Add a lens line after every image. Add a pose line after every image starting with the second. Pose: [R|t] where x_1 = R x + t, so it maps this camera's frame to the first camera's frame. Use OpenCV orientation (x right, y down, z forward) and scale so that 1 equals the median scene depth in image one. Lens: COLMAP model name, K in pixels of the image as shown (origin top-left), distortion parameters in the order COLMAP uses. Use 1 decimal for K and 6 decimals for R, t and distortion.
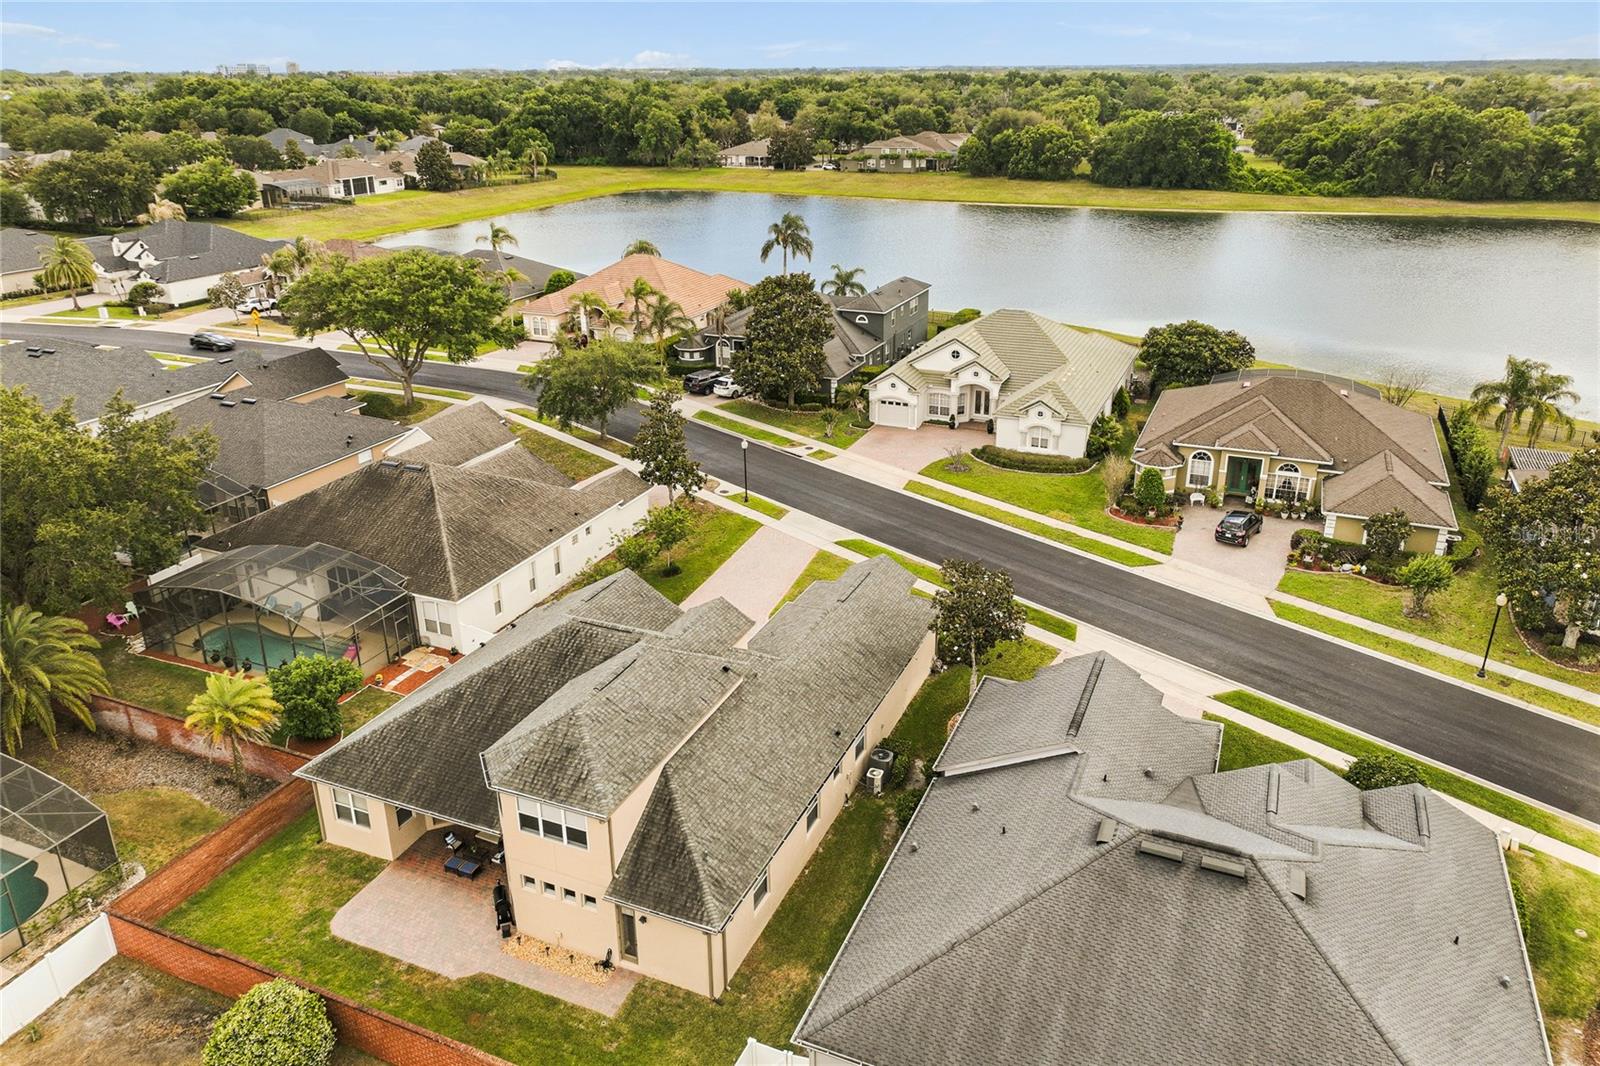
lens RADIAL K [[1124.1, 0, 799.6], [0, 1124.1, 534.0], [0, 0, 1]] dist [0.006569, 0.006349]
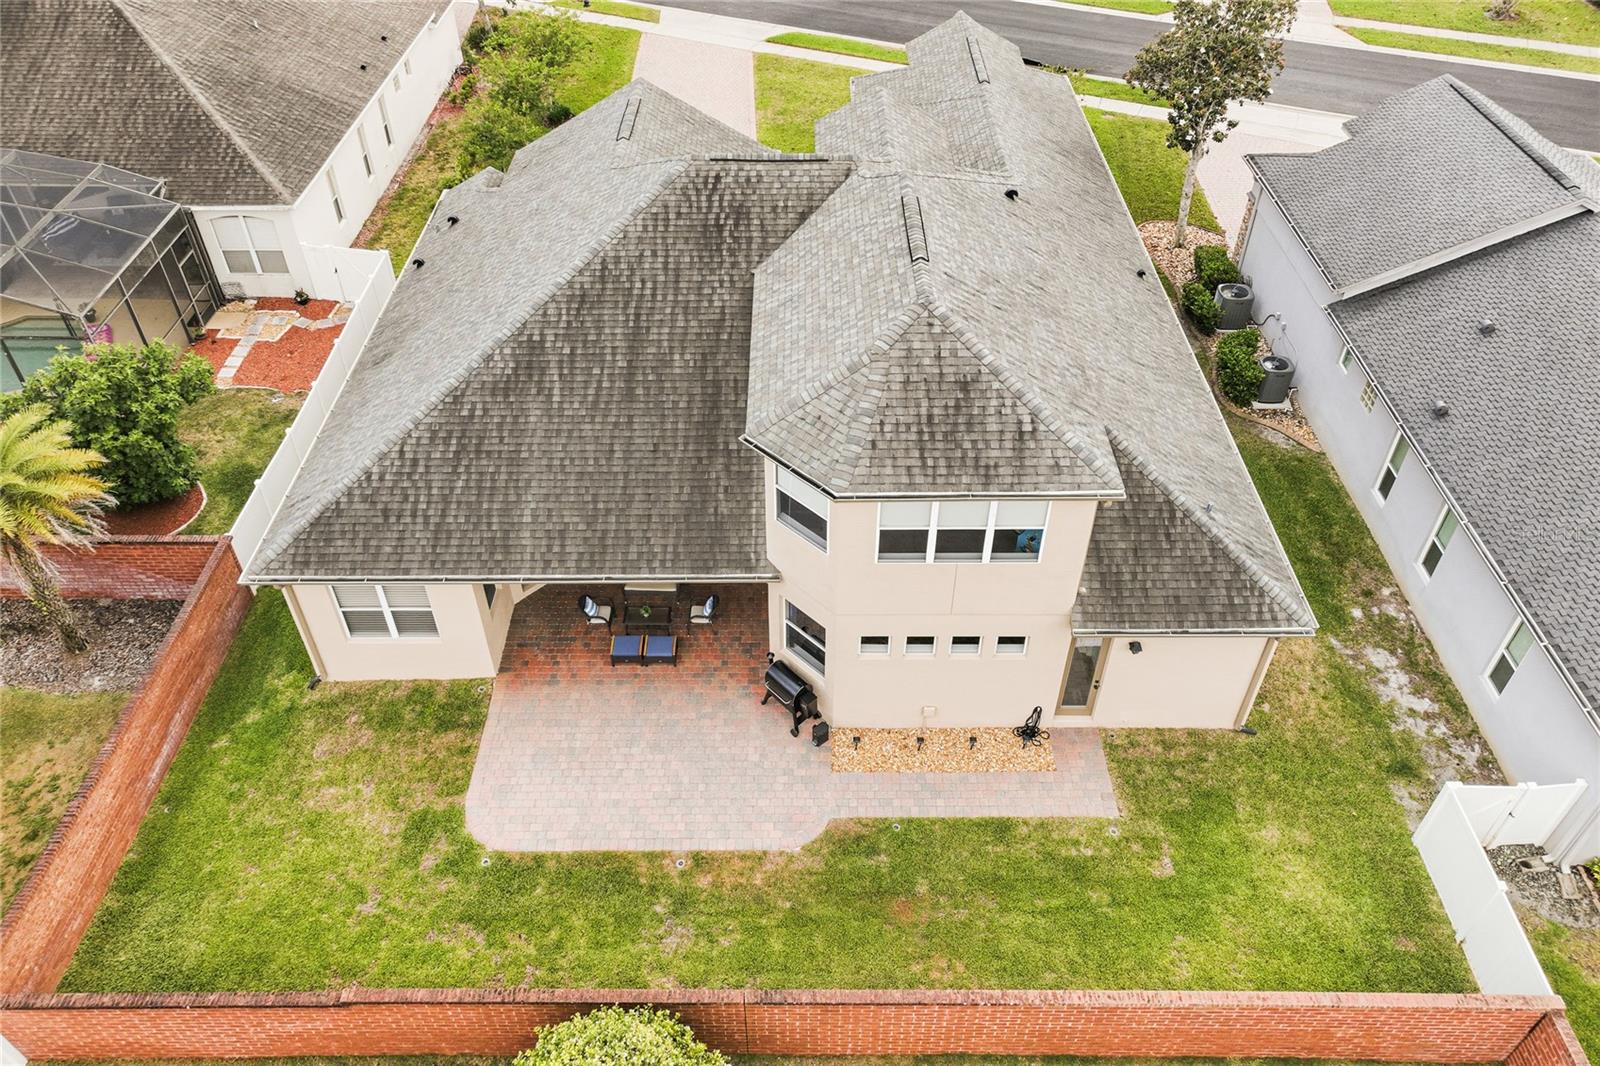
lens RADIAL K [[1124.1, 0, 804.7], [0, 1124.1, 480.7], [0, 0, 1]] dist [0.006569, 0.006349]
pose [[0.913436, -0.255992, 0.316390, -0.367230], [0.145268, 0.931276, 0.334099, 0.049354], [-0.380173, -0.259217, 0.887849, 0.494780]]
